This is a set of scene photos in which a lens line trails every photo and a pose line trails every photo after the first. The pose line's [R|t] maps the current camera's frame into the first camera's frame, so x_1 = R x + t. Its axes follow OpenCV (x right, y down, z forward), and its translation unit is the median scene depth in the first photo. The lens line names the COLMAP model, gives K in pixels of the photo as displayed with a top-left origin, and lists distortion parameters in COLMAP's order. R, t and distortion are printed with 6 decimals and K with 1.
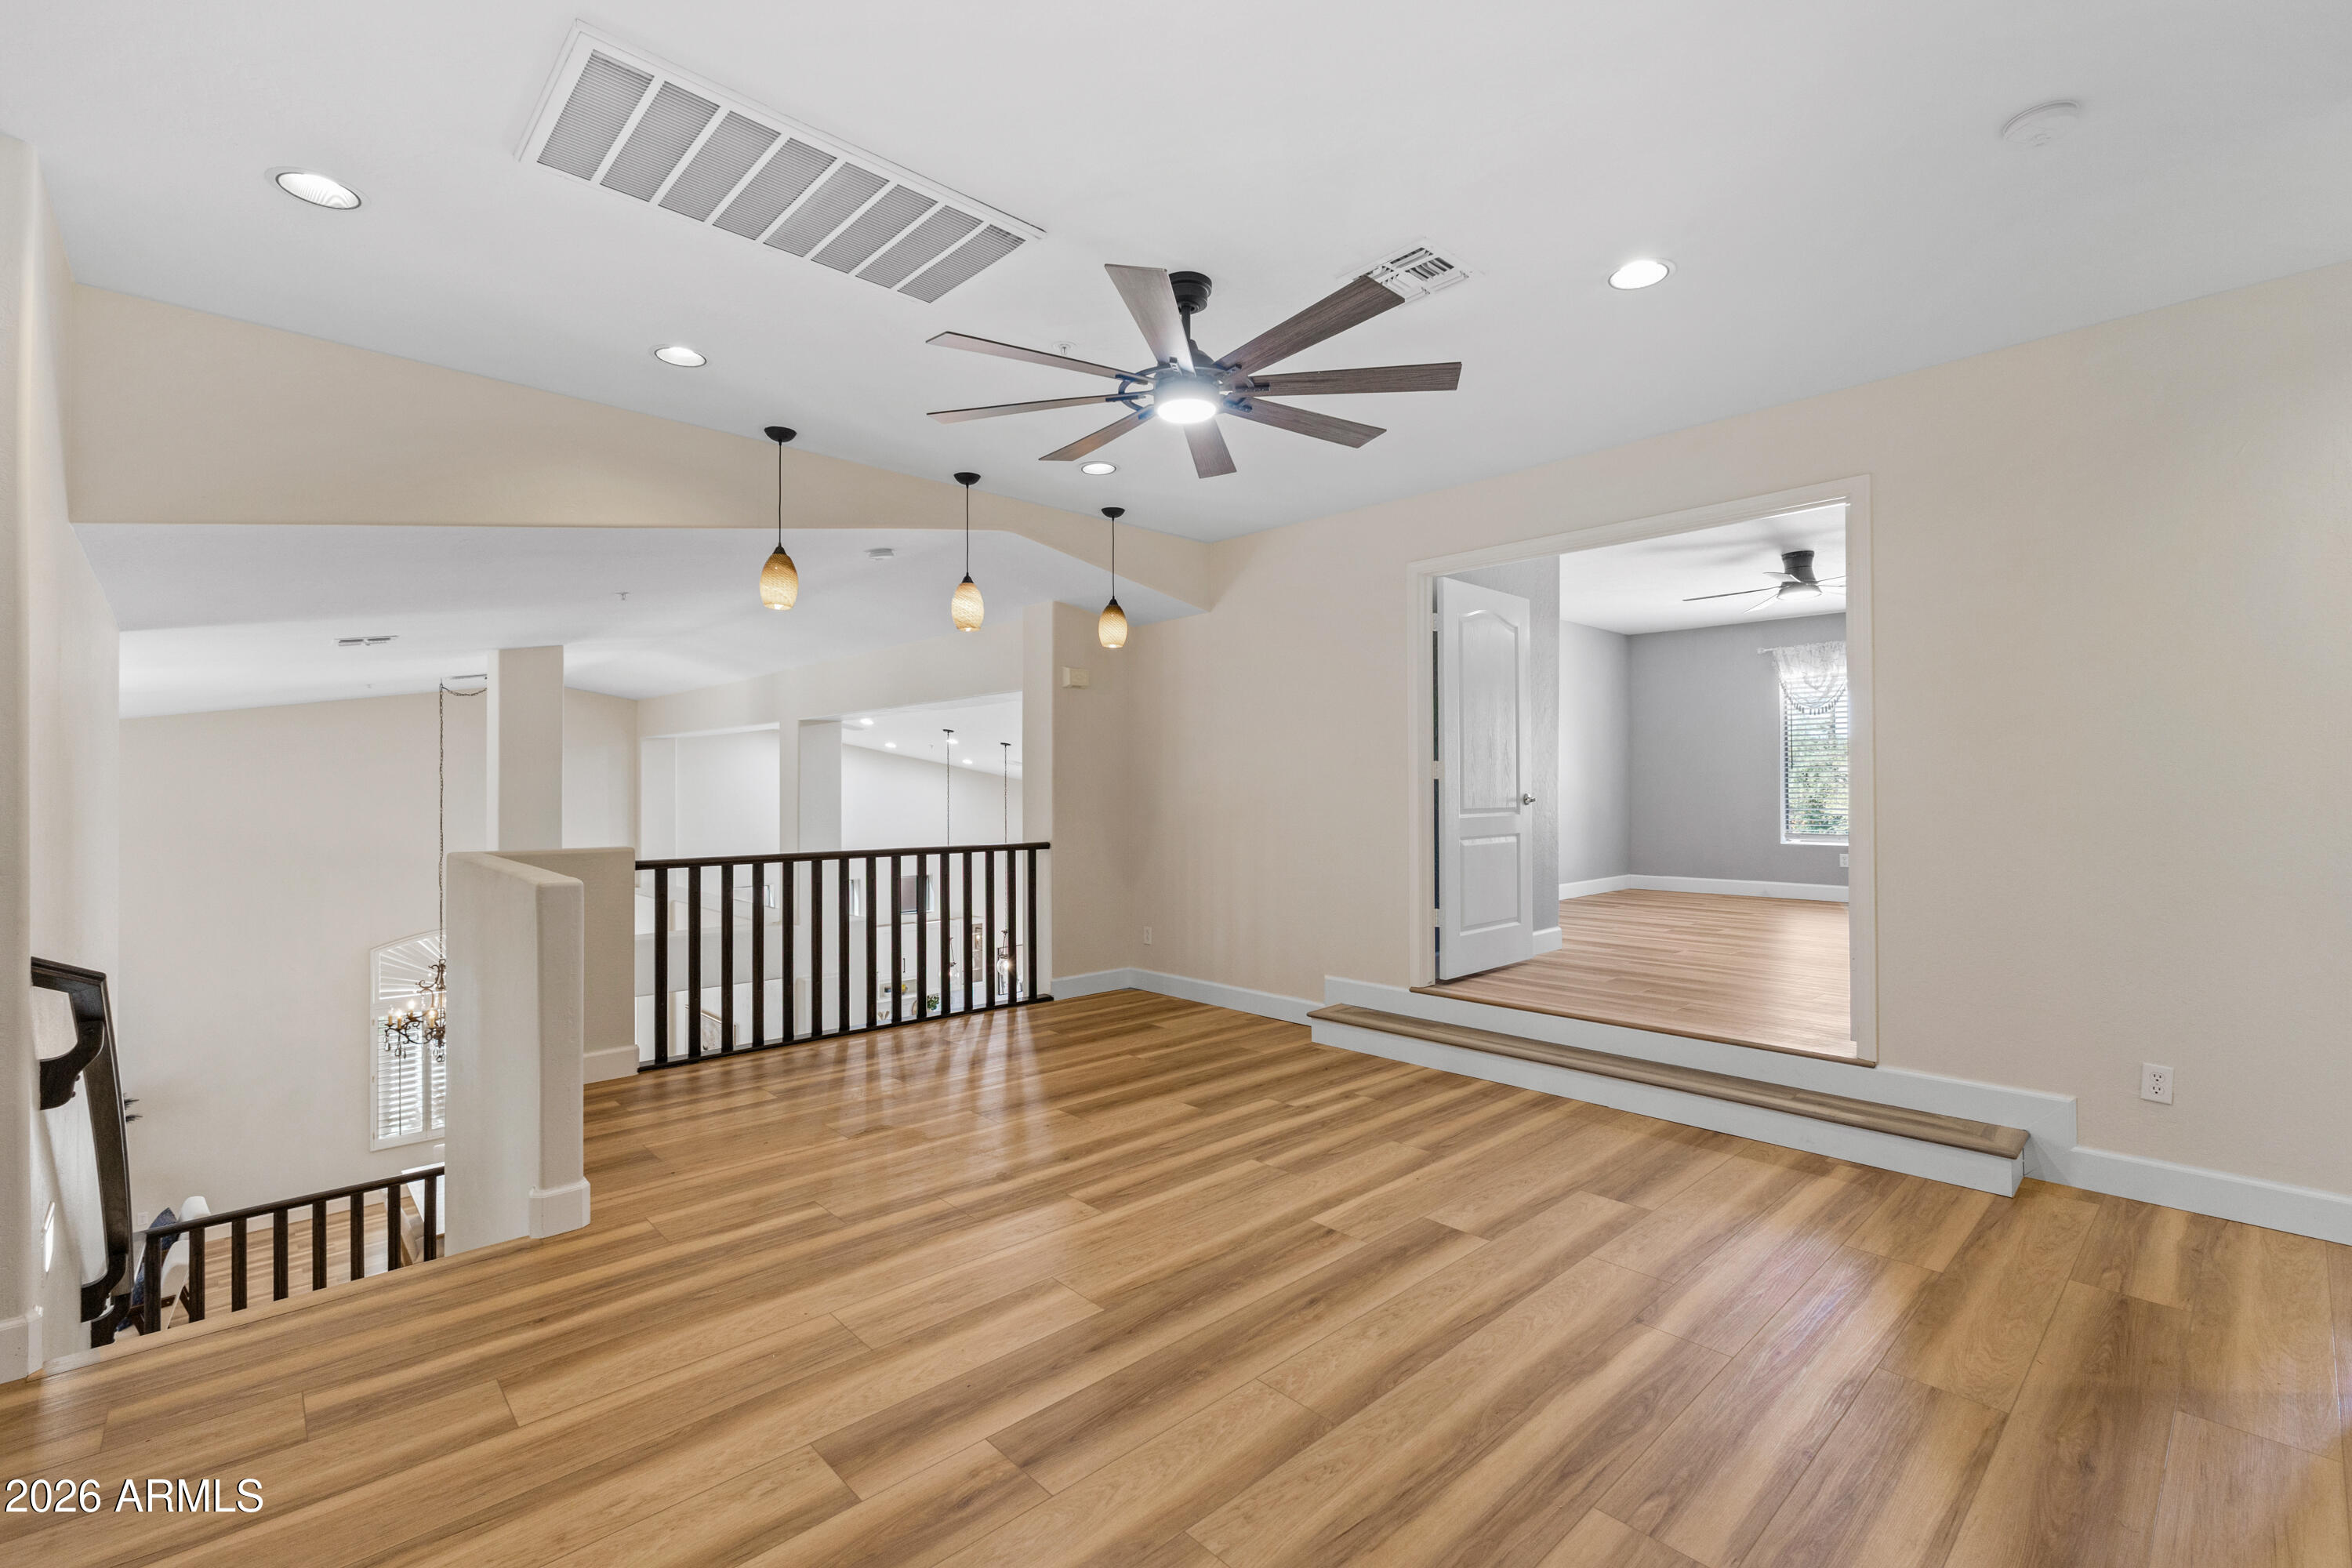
lens RADIAL K [[1043.7, 0, 1182.4], [0, 1043.7, 780.0], [0, 0, 1]] dist [-0.004134, 0.004082]
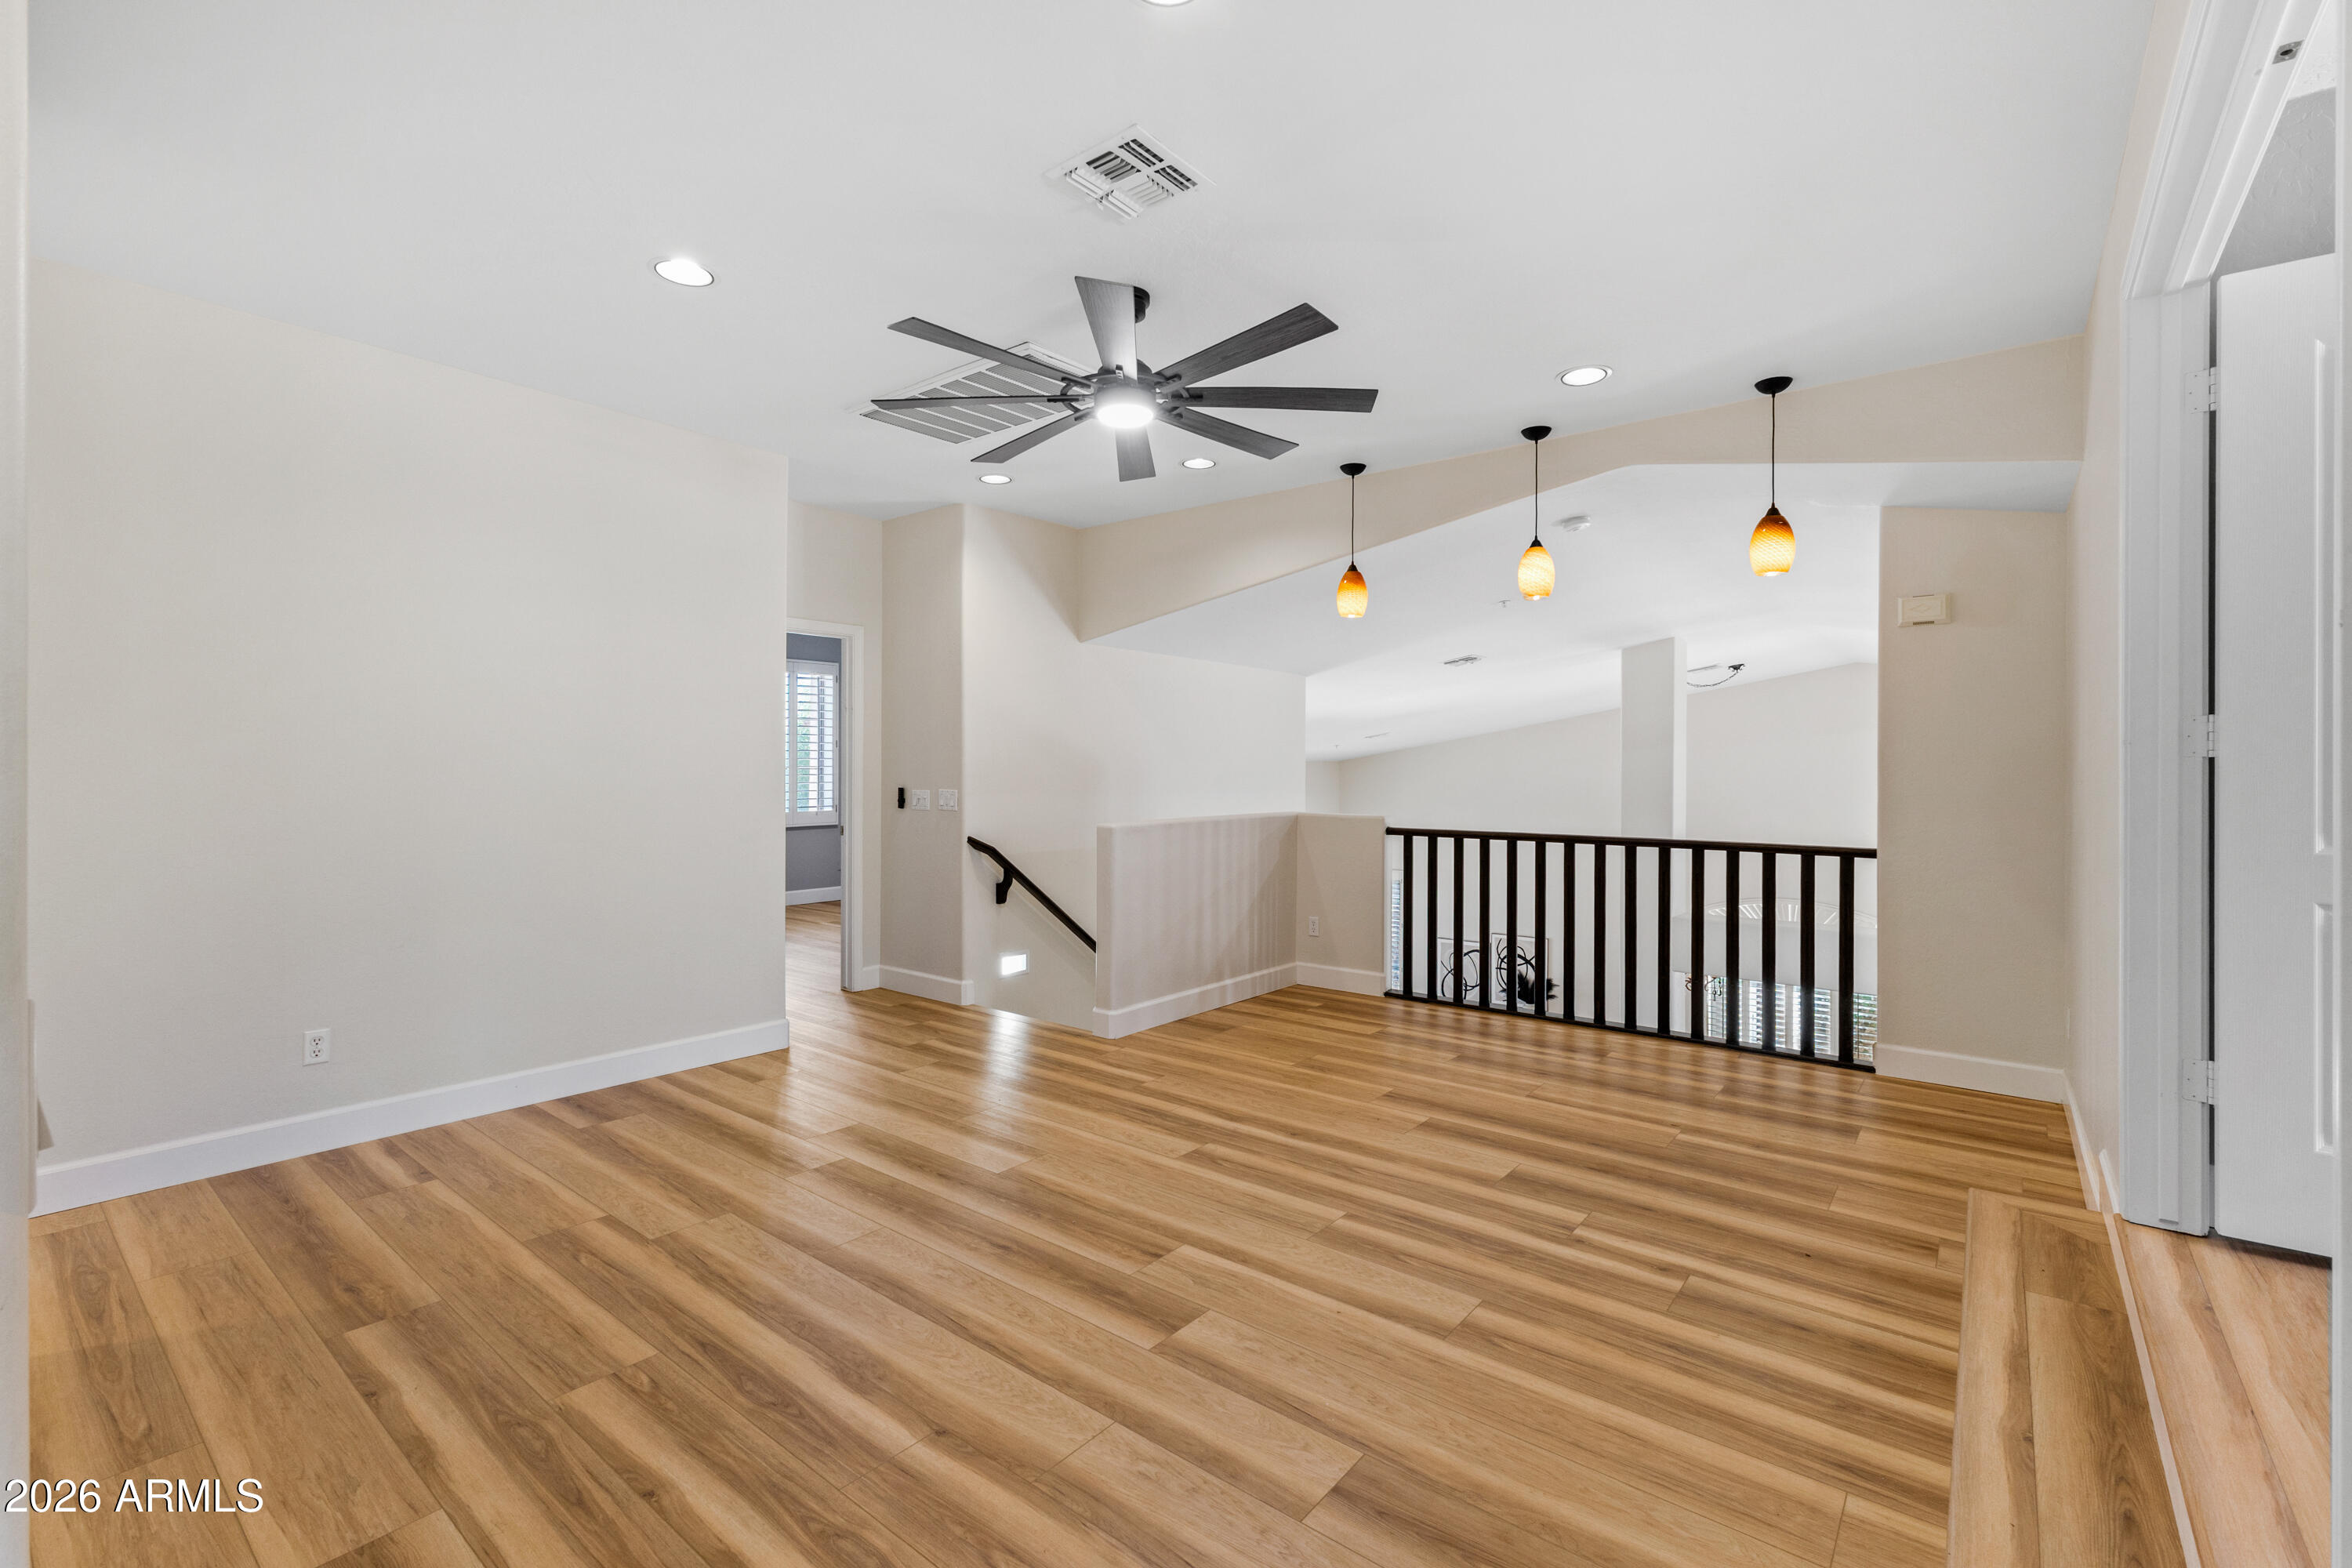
lens RADIAL K [[1043.7, 0, 1178.3], [0, 1043.7, 777.4], [0, 0, 1]] dist [-0.004134, 0.004082]
pose [[0.123766, 0.012267, -0.992236, 0.760534], [0.003910, 0.999910, 0.012849, 0.000100], [0.992304, -0.005470, 0.123707, 0.657042]]
